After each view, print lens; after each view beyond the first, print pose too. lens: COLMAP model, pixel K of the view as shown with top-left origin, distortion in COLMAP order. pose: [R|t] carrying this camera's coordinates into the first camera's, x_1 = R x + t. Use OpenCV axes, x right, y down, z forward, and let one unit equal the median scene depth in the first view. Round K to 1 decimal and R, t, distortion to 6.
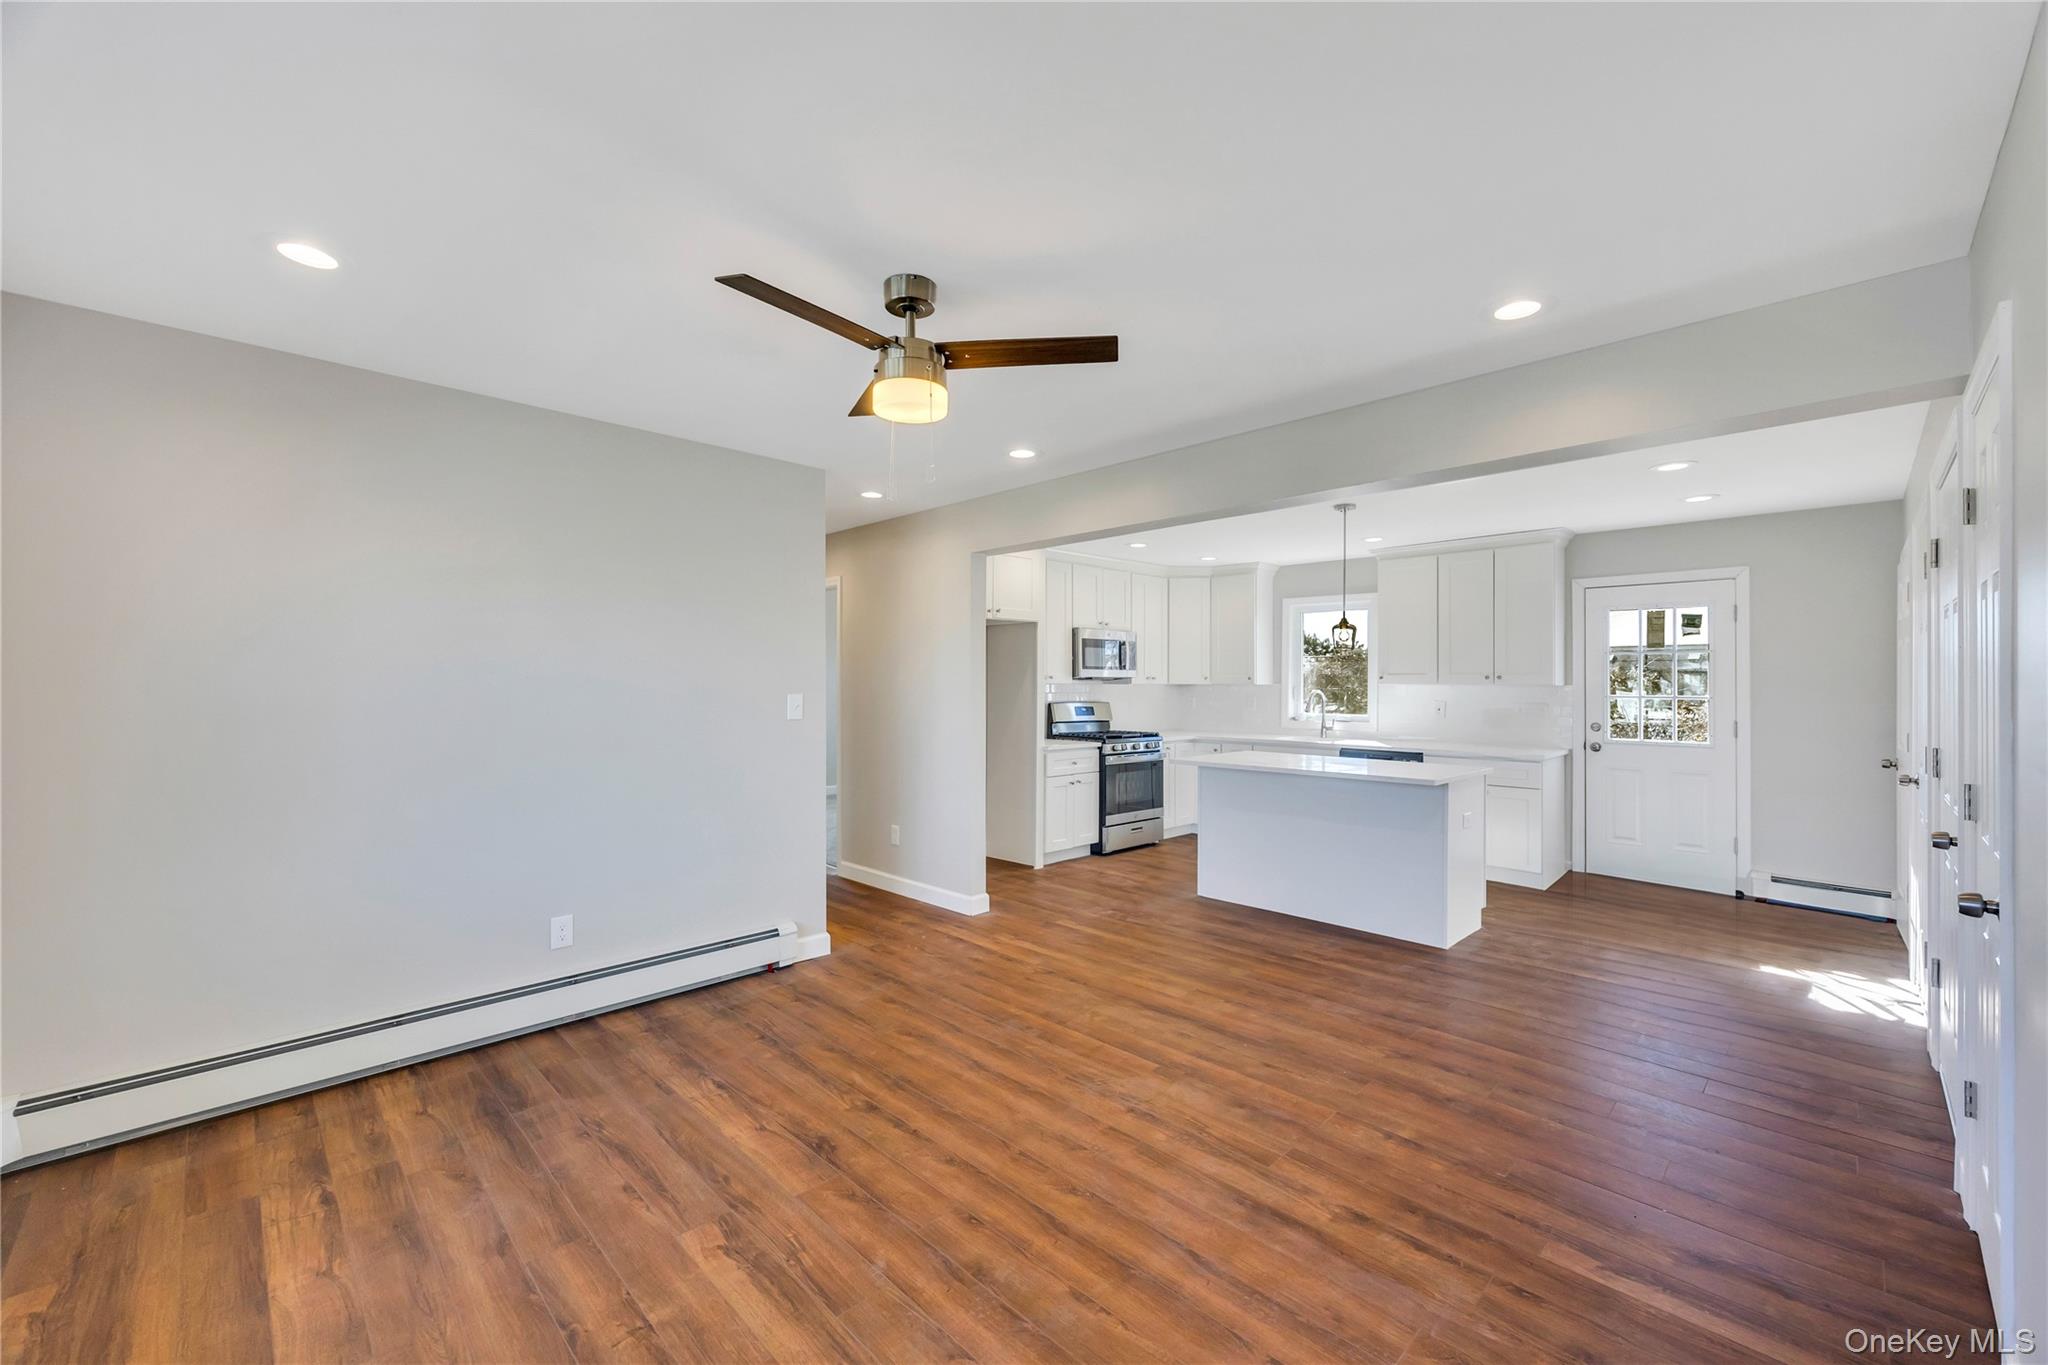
lens RADIAL K [[819.1, 0, 1024.0], [0, 819.1, 682.5], [0, 0, 1]] dist [-0.000835, -0.000201]
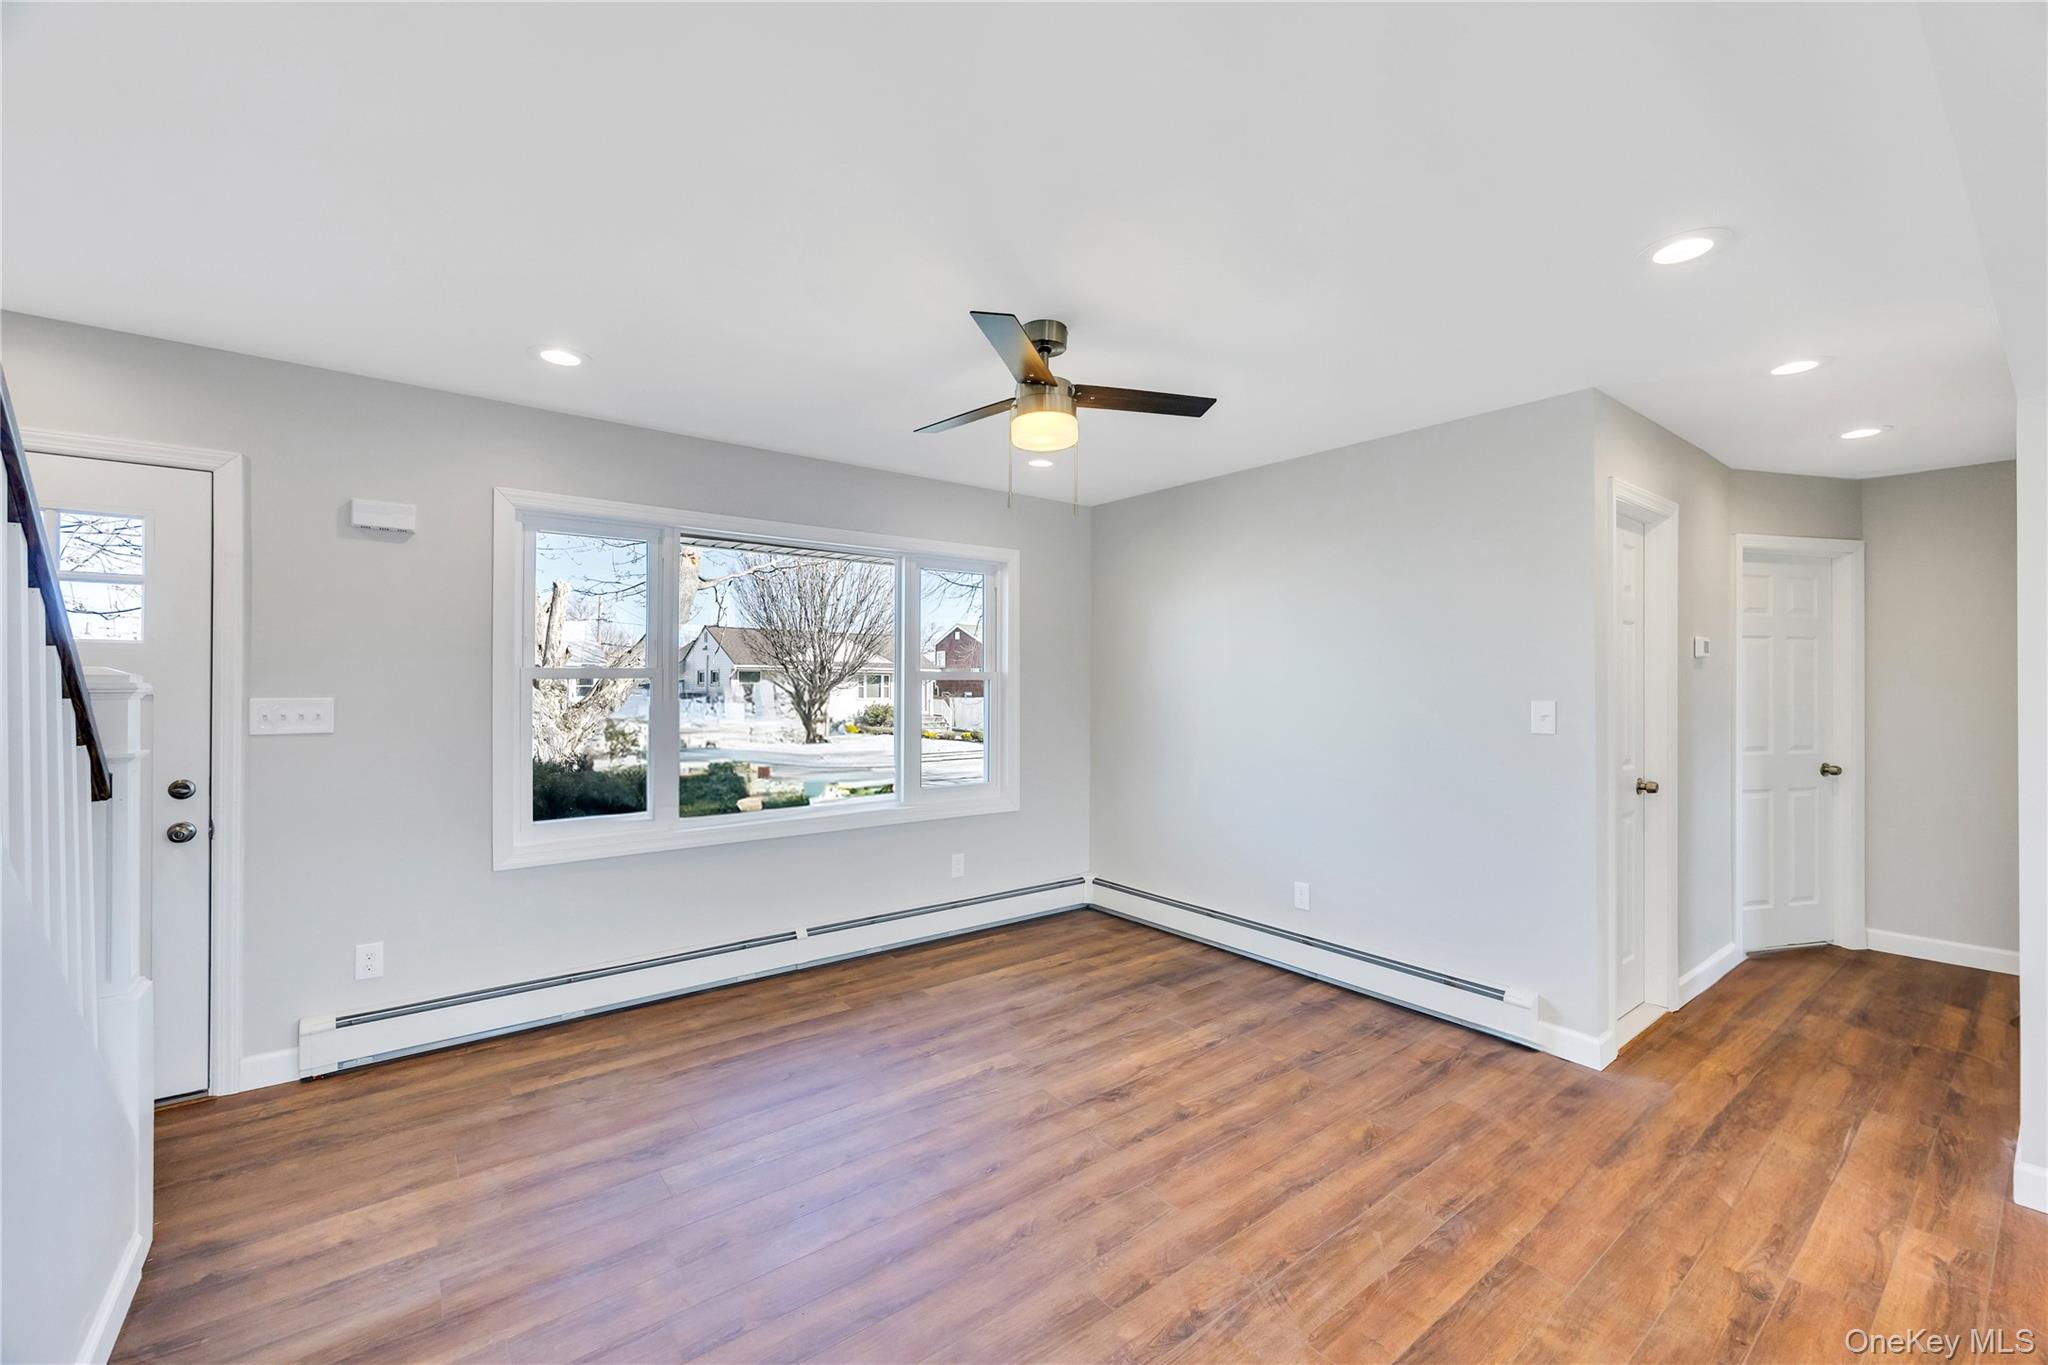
lens RADIAL K [[819.1, 0, 1024.0], [0, 819.1, 682.5], [0, 0, 1]] dist [-0.000835, -0.000201]
pose [[-0.125980, -0.000447, -0.992033, 0.793729], [0.001208, 0.999999, -0.000604, -0.002061], [0.992032, -0.001275, -0.125980, 0.909953]]
